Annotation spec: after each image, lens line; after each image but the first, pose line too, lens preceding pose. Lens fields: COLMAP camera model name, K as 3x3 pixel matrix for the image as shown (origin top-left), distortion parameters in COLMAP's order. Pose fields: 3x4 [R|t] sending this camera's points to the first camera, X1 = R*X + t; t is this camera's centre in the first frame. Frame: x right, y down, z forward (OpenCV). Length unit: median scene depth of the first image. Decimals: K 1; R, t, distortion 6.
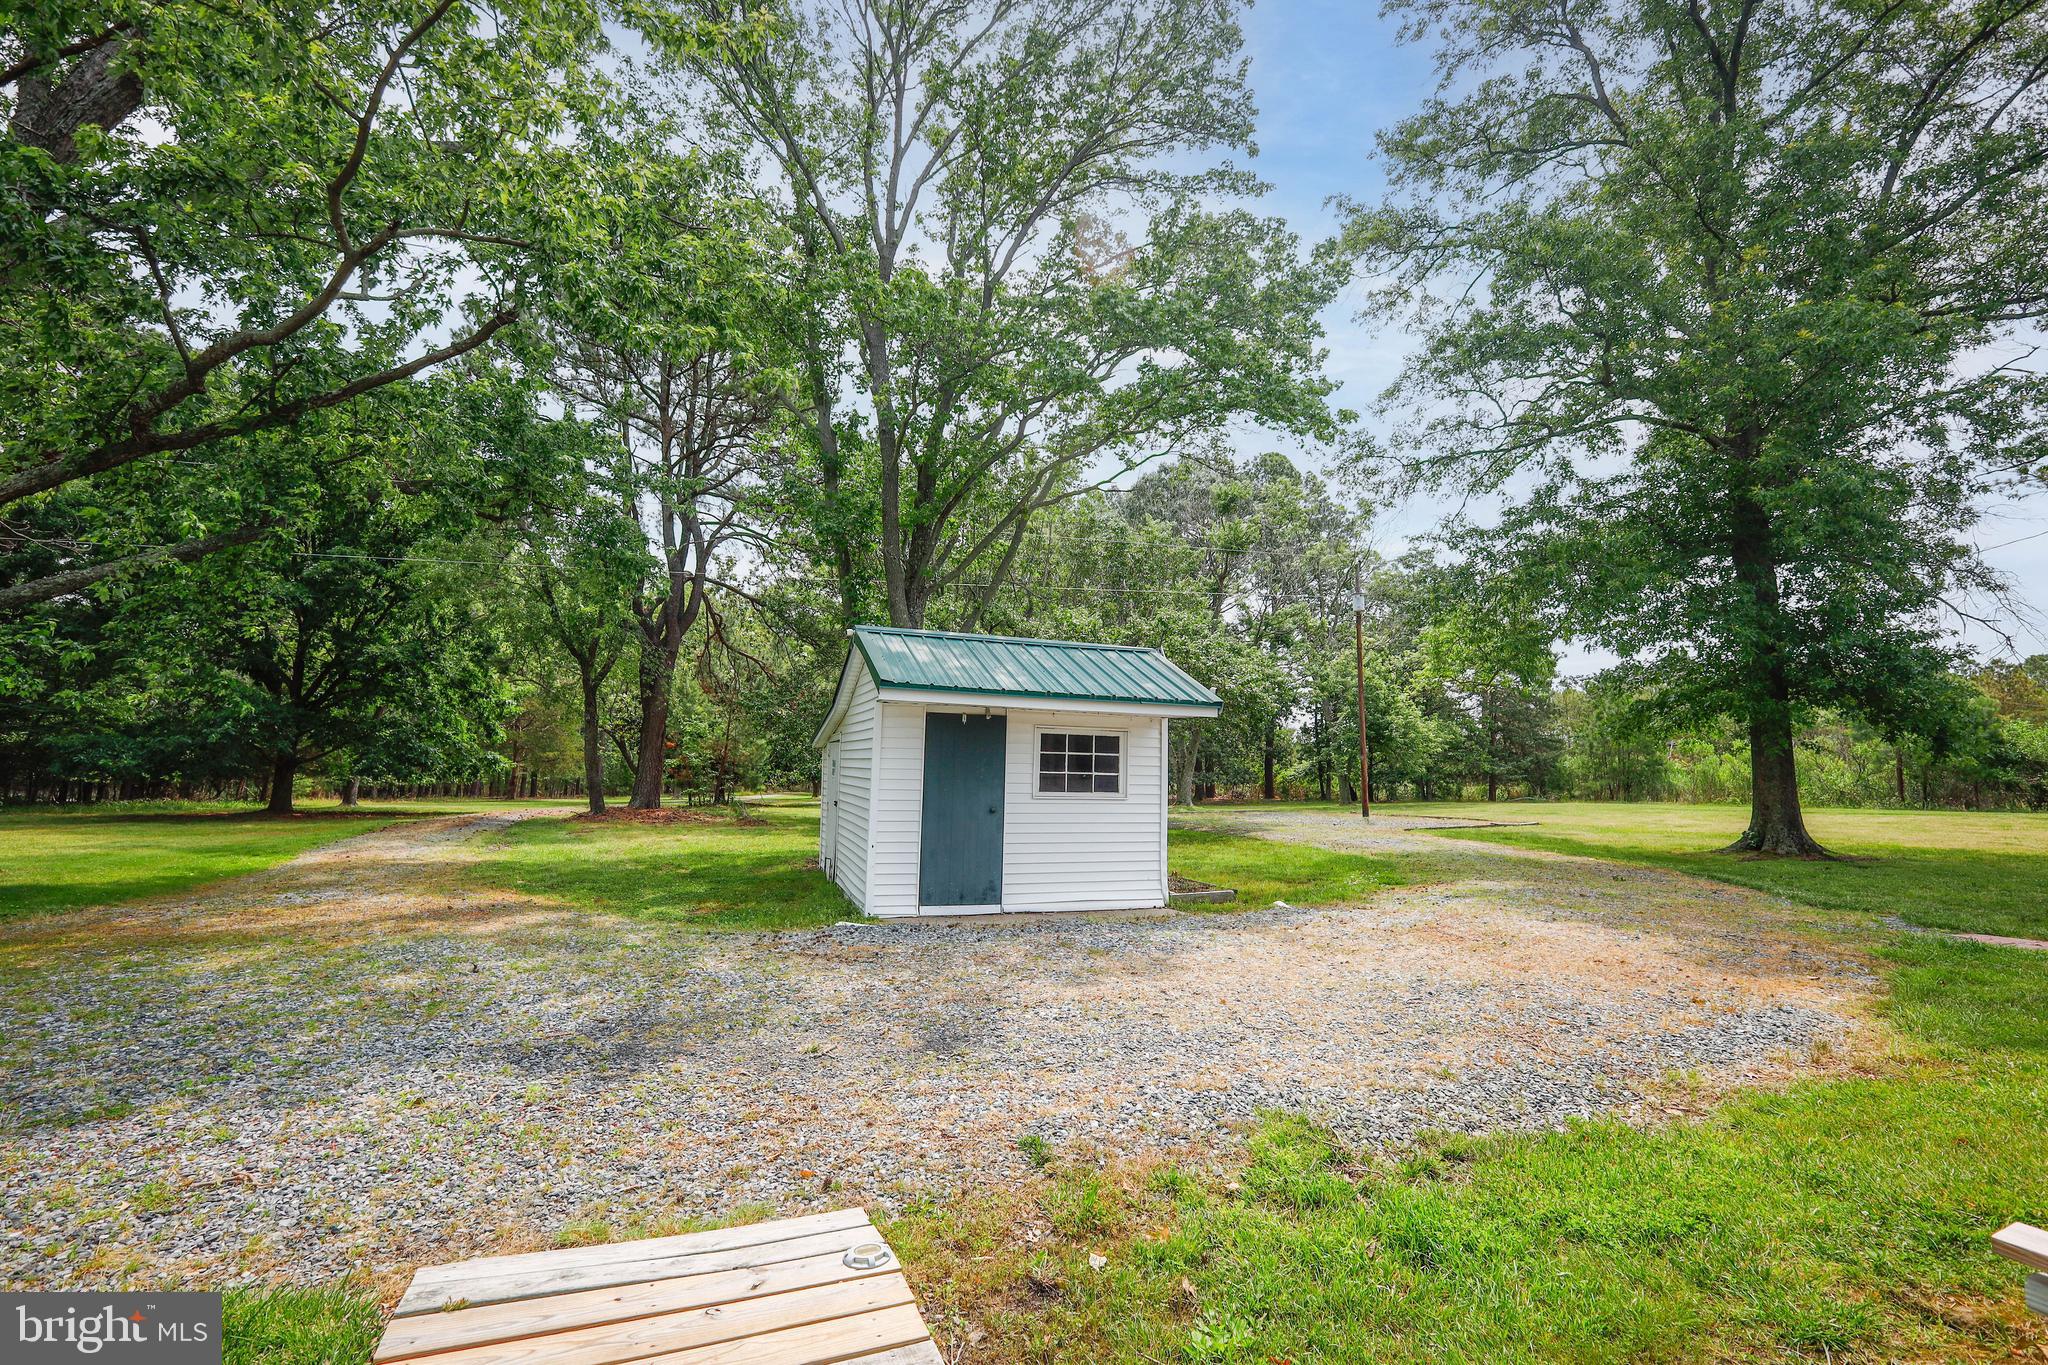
lens RADIAL K [[887.7, 0, 1027.5], [0, 887.7, 675.7], [0, 0, 1]] dist [0.000690, 0.000430]
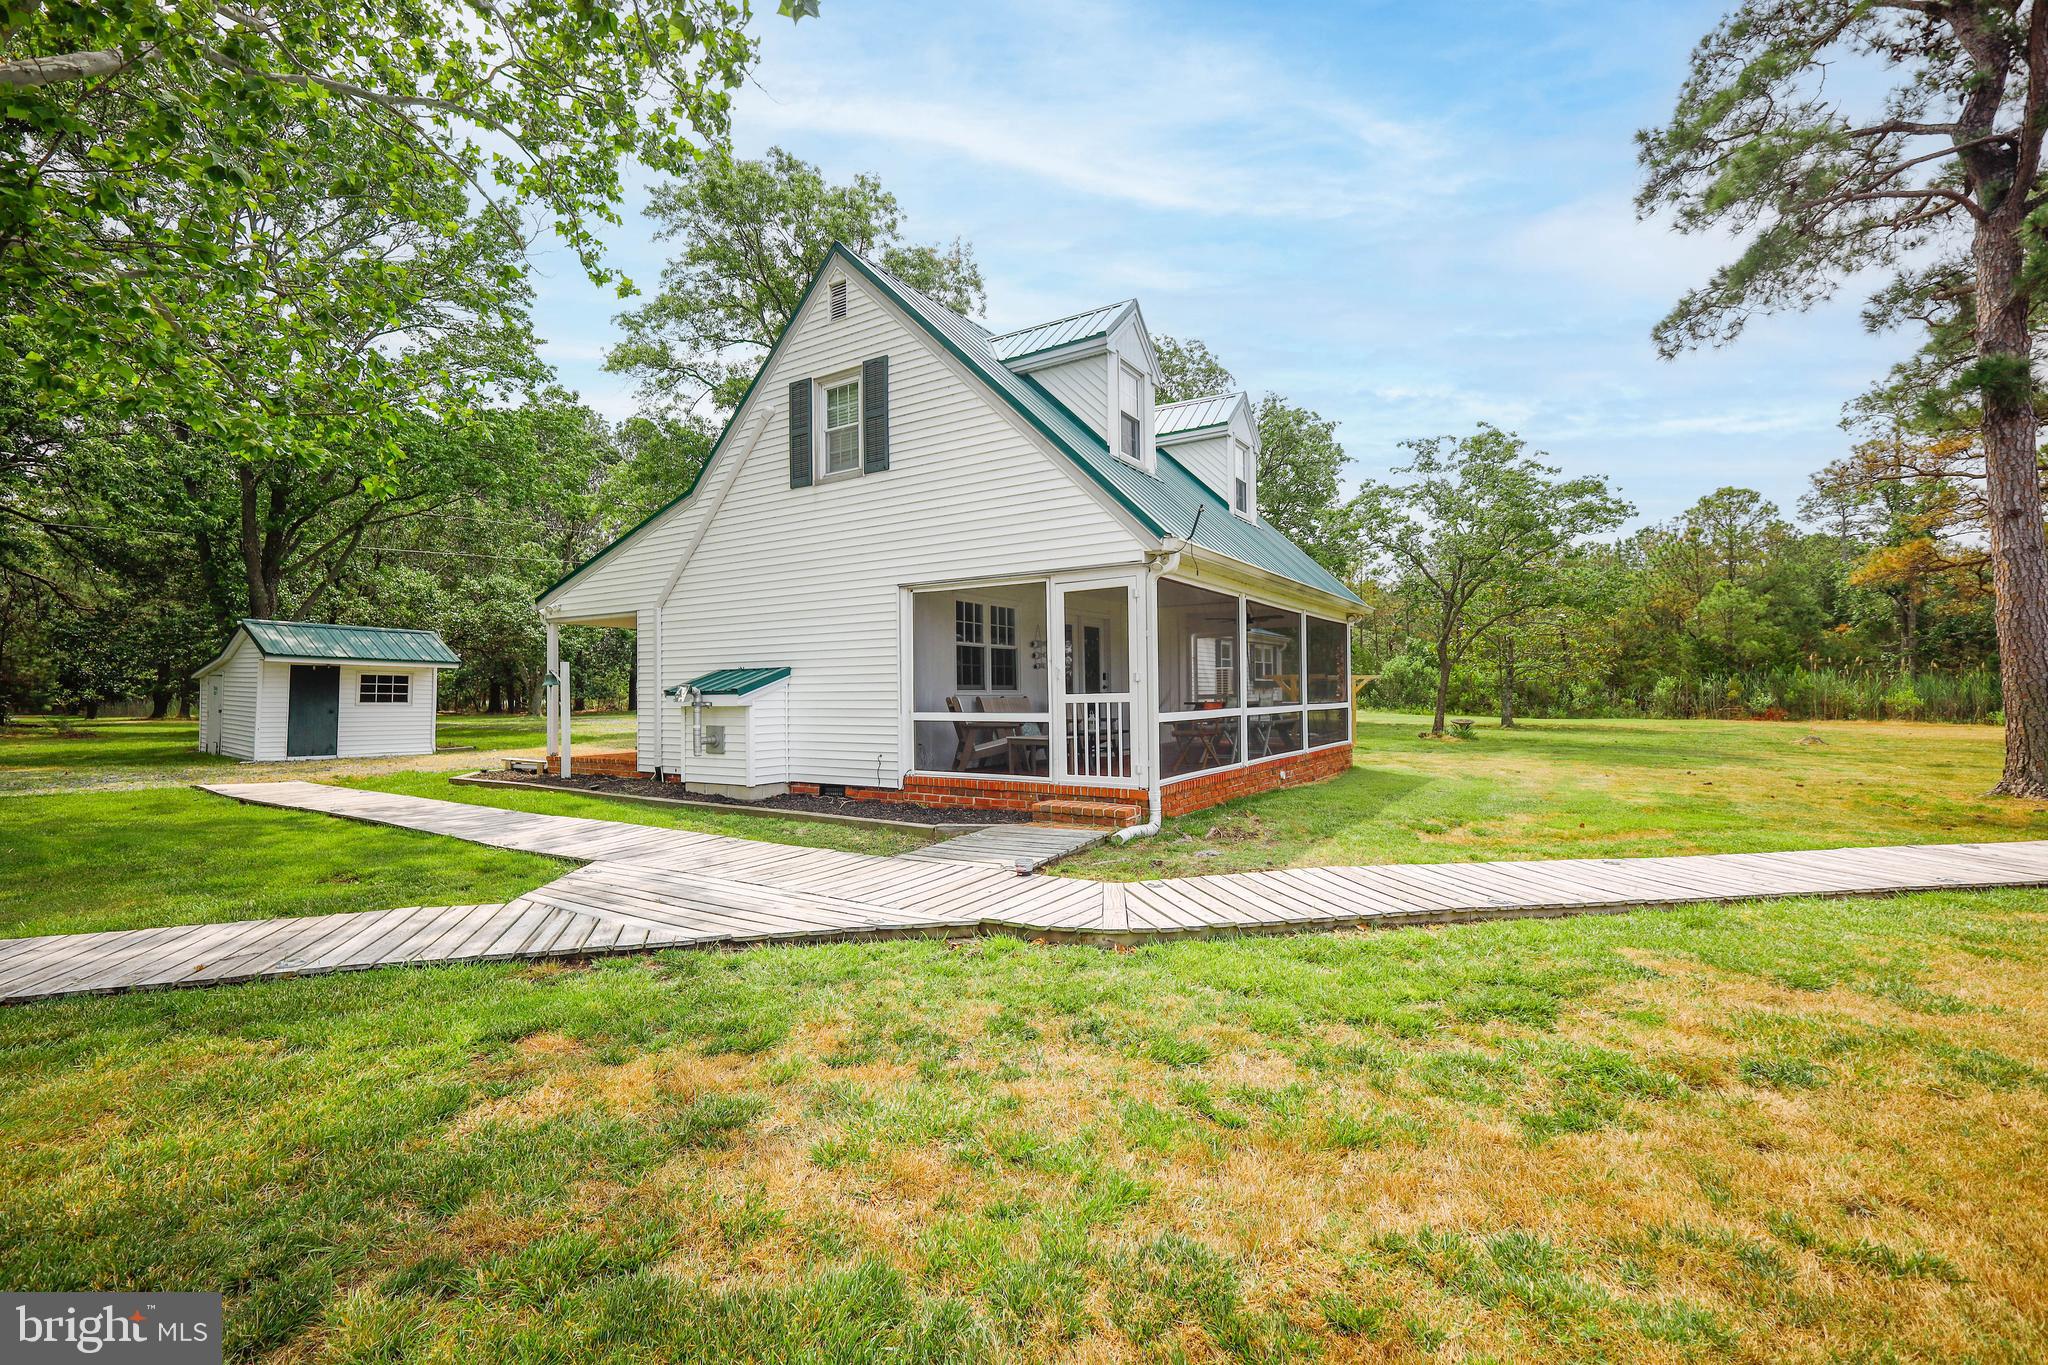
lens RADIAL K [[891.2, 0, 1016.4], [0, 891.2, 682.0], [0, 0, 1]] dist [-0.001869, -0.000229]
pose [[0.829521, -0.012149, 0.558343, 0.124160], [-0.046040, 0.994873, 0.090049, -0.177367], [-0.556574, -0.100404, 0.824709, -1.582790]]
